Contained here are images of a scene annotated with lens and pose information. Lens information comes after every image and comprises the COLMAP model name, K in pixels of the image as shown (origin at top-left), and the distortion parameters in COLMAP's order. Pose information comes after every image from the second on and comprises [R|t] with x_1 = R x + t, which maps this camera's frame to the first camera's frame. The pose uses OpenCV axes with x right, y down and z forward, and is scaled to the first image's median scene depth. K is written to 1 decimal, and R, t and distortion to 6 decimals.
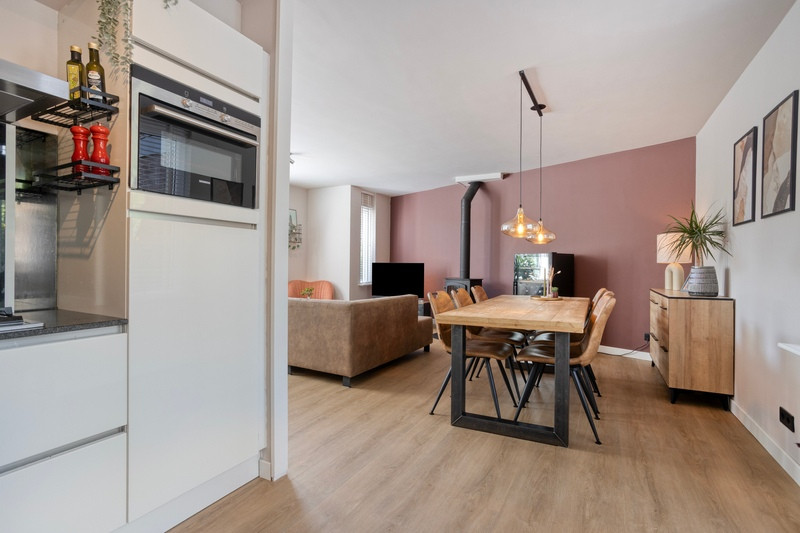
lens RADIAL K [[388.1, 0, 397.0], [0, 388.1, 267.7], [0, 0, 1]] dist [-0.031297, 0.017305]
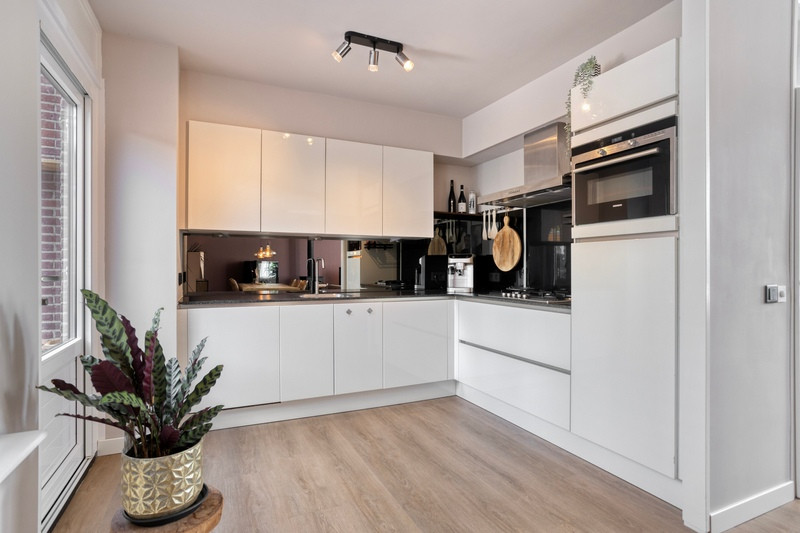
lens RADIAL K [[414.0, 0, 407.1], [0, 414.0, 269.7], [0, 0, 1]] dist [-0.006653, 0.001715]
pose [[-0.587841, -0.005863, -0.808955, 0.430772], [-0.012876, 0.999915, 0.002110, -0.006389], [0.808874, 0.011656, -0.587866, 0.557866]]
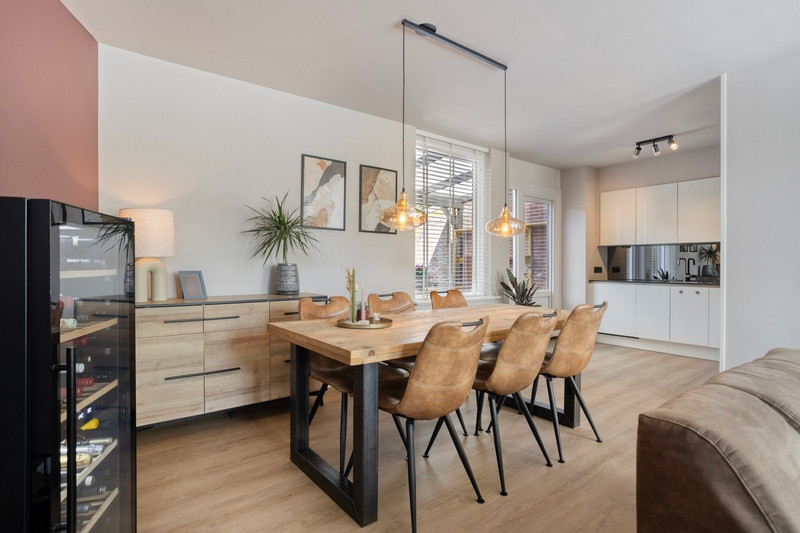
lens RADIAL K [[414.0, 0, 397.0], [0, 414.0, 267.0], [0, 0, 1]] dist [-0.006653, 0.001715]
pose [[-0.914661, -0.014488, 0.403961, 0.116936], [-0.008004, 0.999811, 0.017736, -0.015612], [-0.404142, 0.012989, -0.914604, 1.550681]]
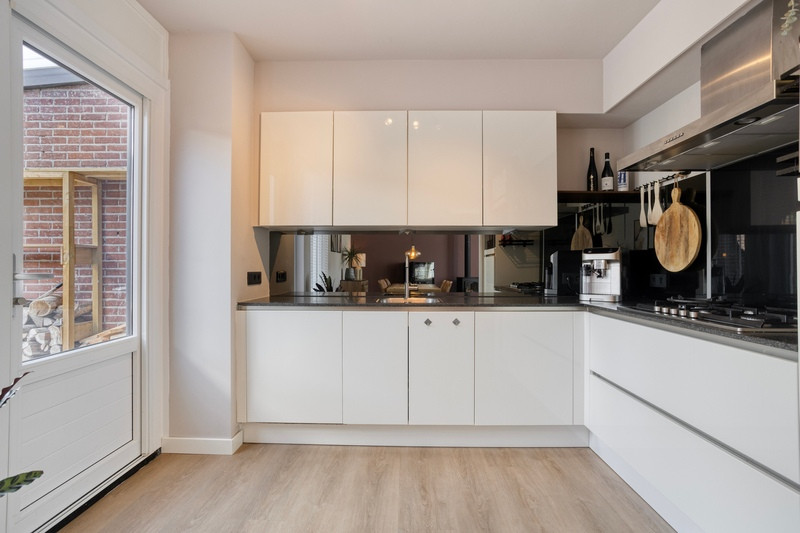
lens RADIAL K [[388.1, 0, 402.5], [0, 388.1, 268.1], [0, 0, 1]] dist [-0.031297, 0.017305]
pose [[-0.887113, -0.011354, -0.461414, 0.134225], [-0.013551, 0.999907, 0.001448, -0.005071], [0.461354, 0.007537, -0.887184, 0.500230]]
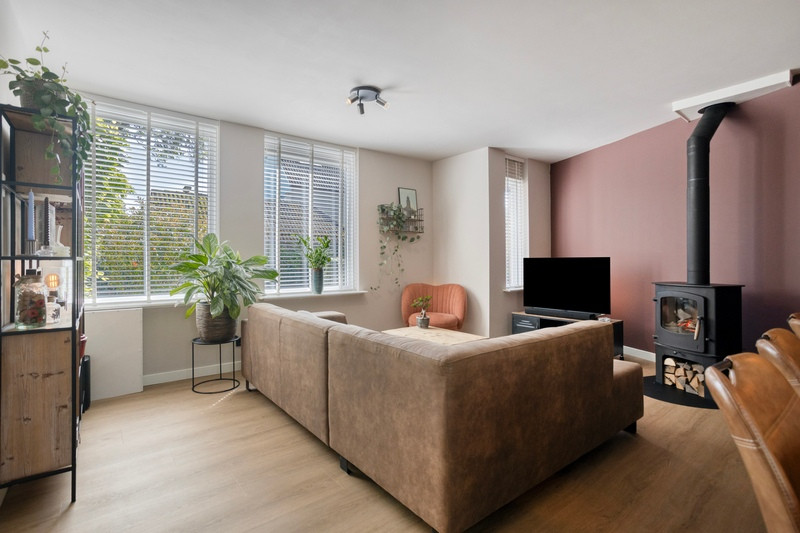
lens RADIAL K [[388.1, 0, 395.9], [0, 388.1, 258.3], [0, 0, 1]] dist [-0.031297, 0.017305]
pose [[0.919324, -0.017016, -0.393134, -0.004555], [0.010989, 0.999785, -0.017577, -0.006116], [0.393348, 0.011839, 0.919313, 0.569444]]
